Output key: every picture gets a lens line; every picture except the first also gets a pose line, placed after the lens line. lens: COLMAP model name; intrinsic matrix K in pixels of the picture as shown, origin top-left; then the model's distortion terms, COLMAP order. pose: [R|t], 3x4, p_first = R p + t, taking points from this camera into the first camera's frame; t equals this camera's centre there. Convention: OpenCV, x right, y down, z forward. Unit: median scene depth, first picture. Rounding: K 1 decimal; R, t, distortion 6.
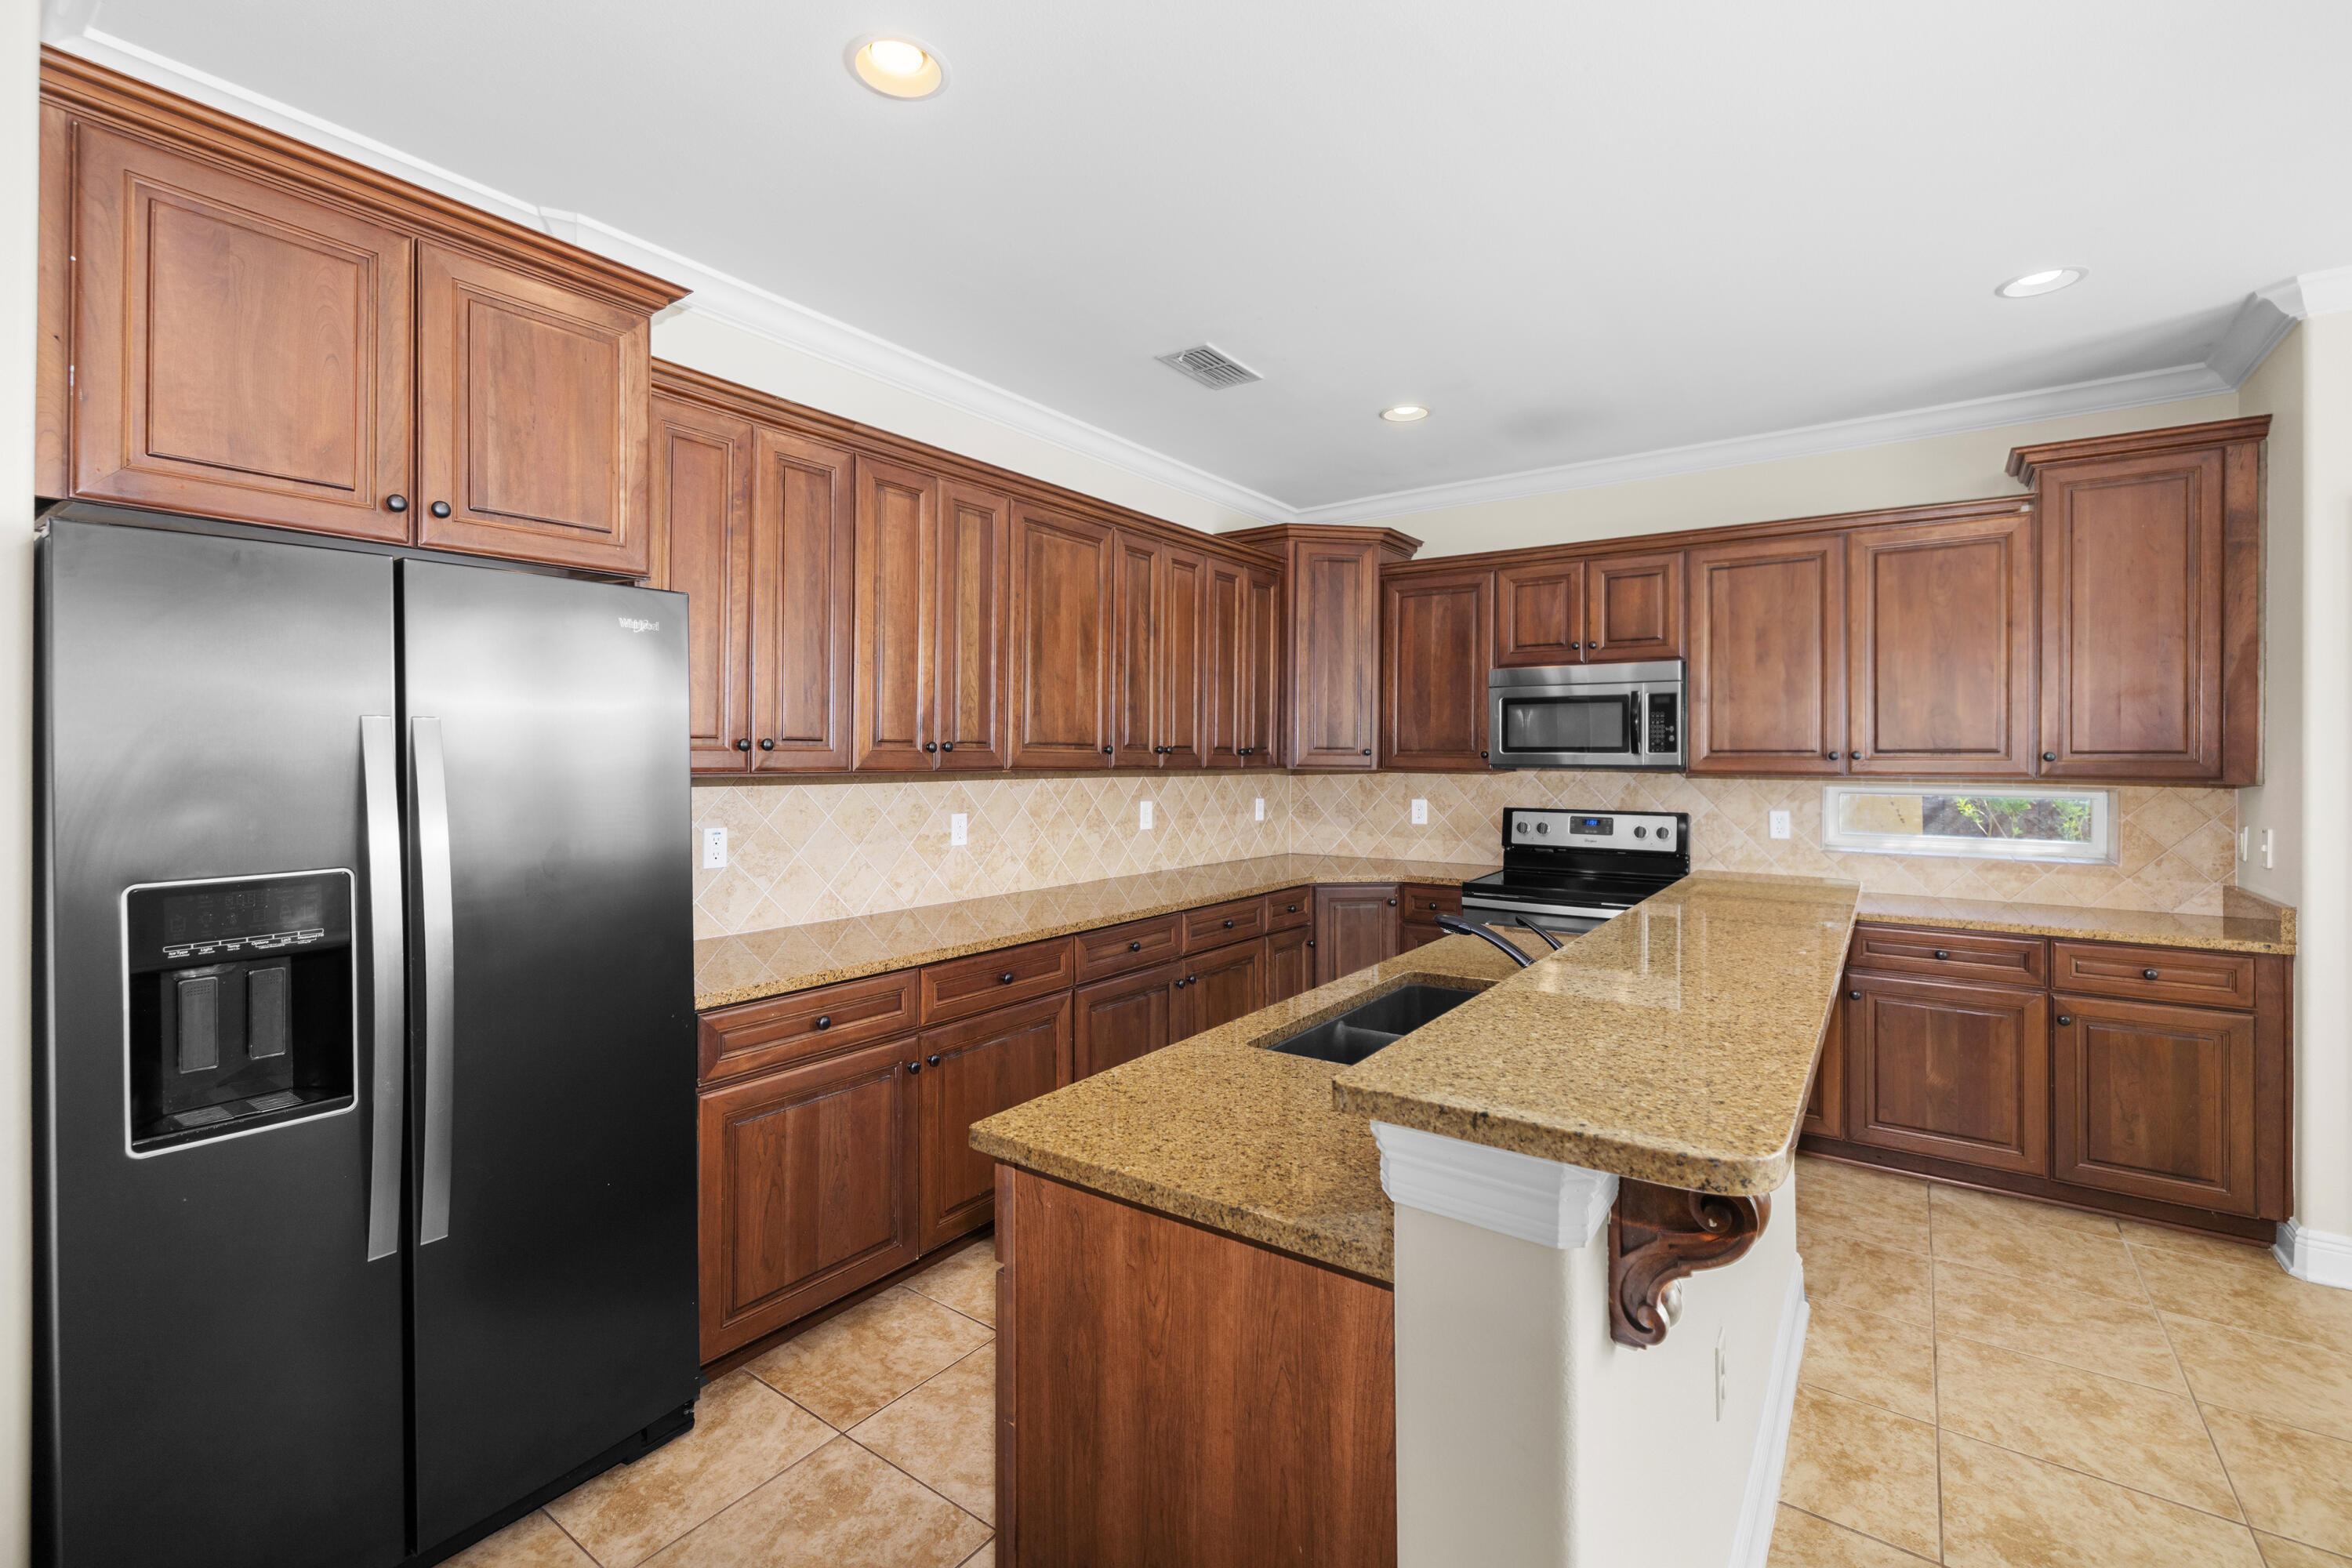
lens RADIAL K [[1032.3, 0, 1184.4], [0, 1032.3, 748.9], [0, 0, 1]] dist [0.000790, 0.000278]
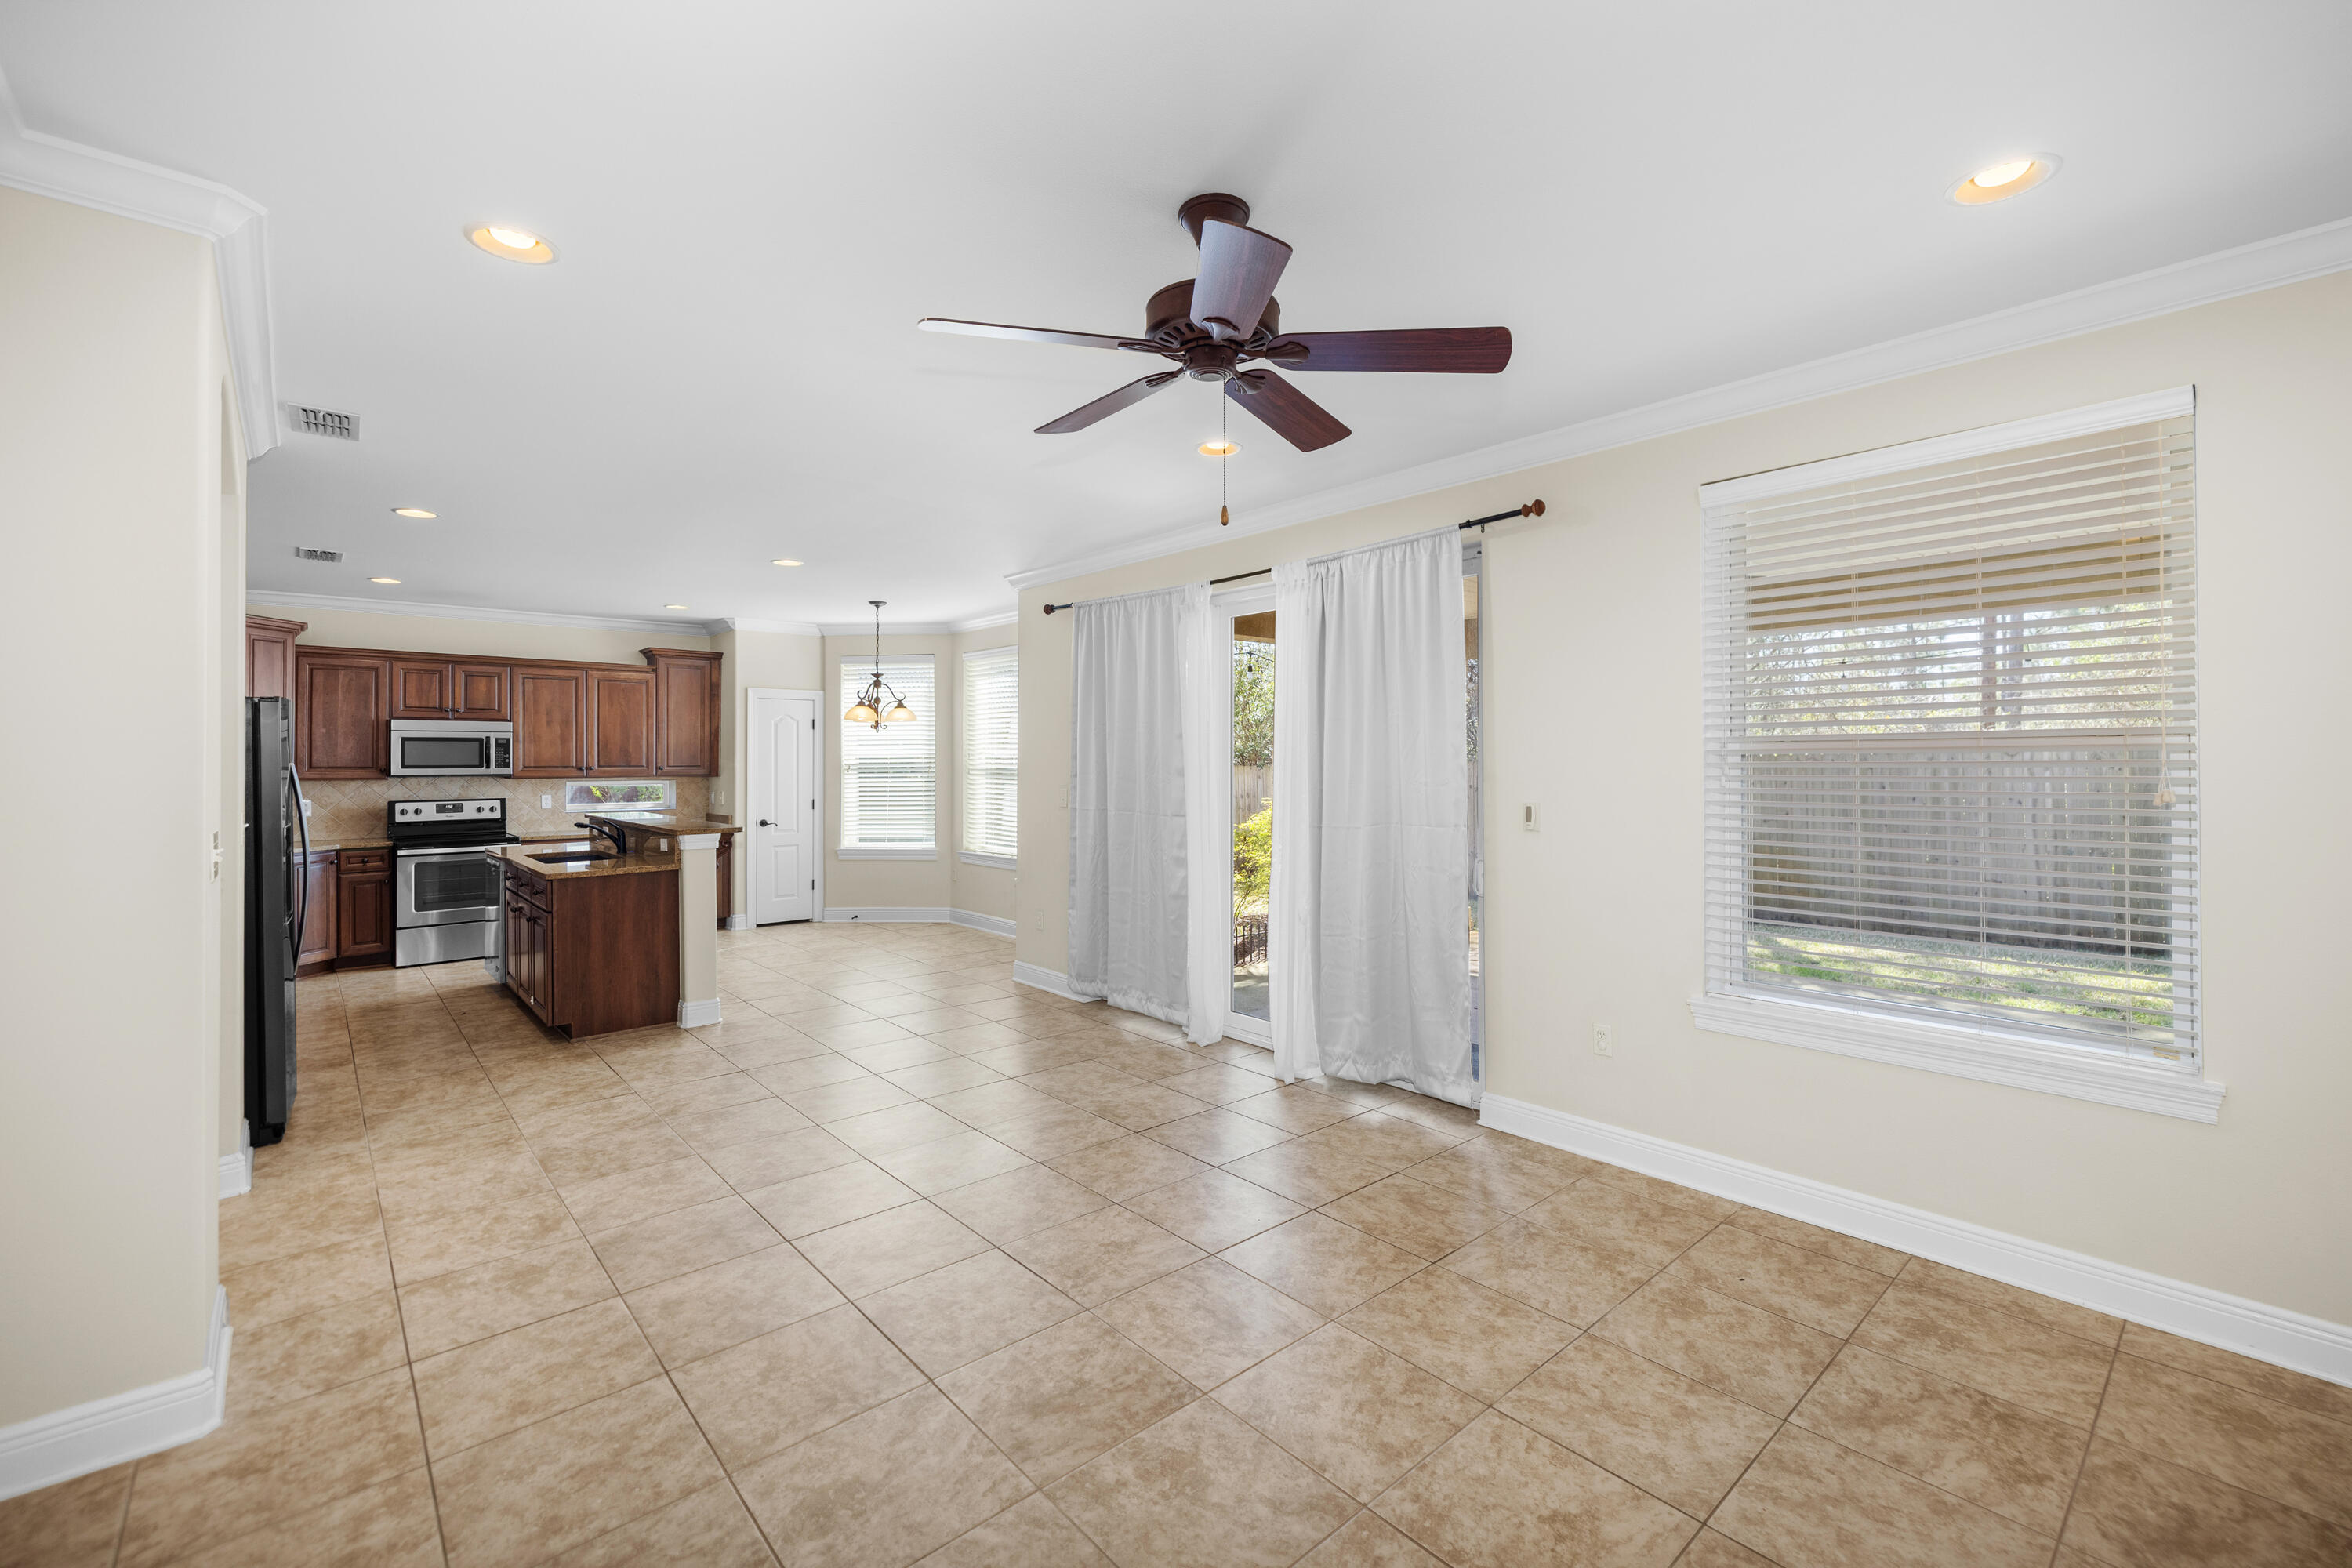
lens RADIAL K [[987.2, 0, 1178.7], [0, 987.2, 764.8], [0, 0, 1]] dist [0.000000, 0.000521]
pose [[0.221687, -0.008551, 0.975080, -1.090228], [-0.000180, 0.999961, 0.008810, -0.018952], [-0.975118, -0.002128, 0.221677, -0.687894]]
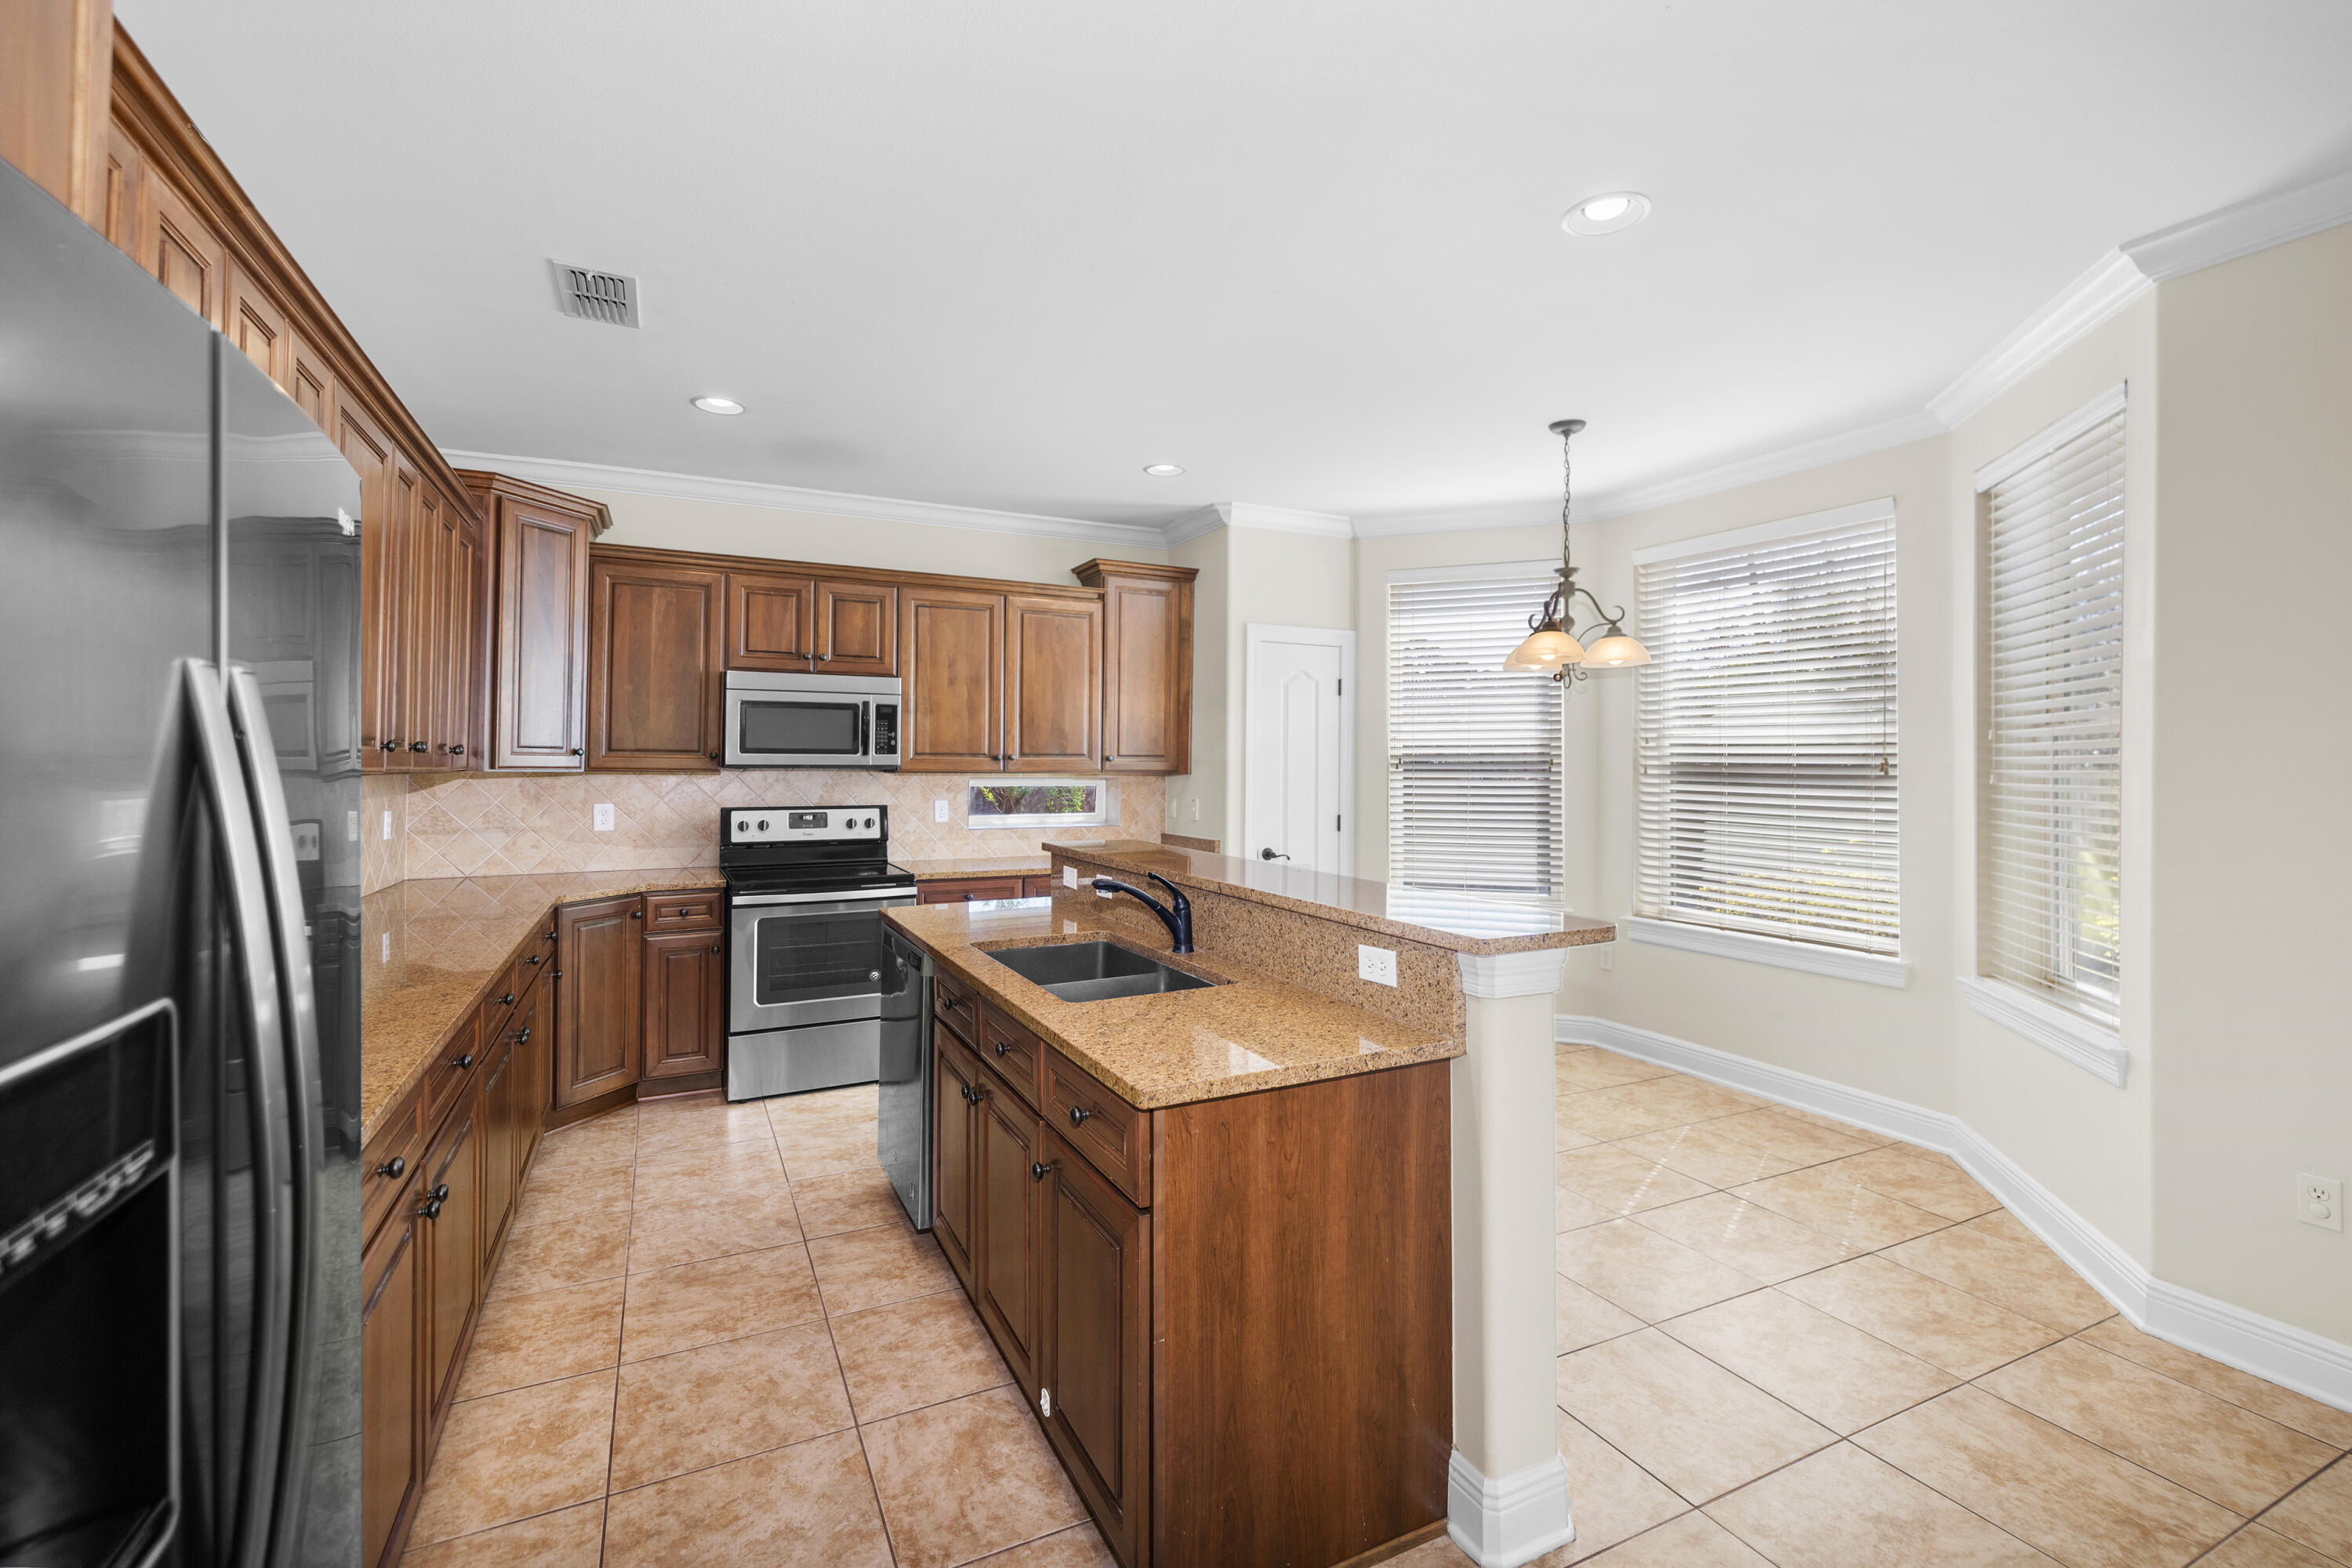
lens RADIAL K [[1002.2, 0, 1173.9], [0, 1002.2, 759.5], [0, 0, 1]] dist [0.000506, 0.000472]
pose [[0.466802, 0.001701, 0.884360, -0.394578], [-0.007701, 0.999968, 0.002142, 0.004252], [-0.884328, -0.007810, 0.466801, 0.165957]]
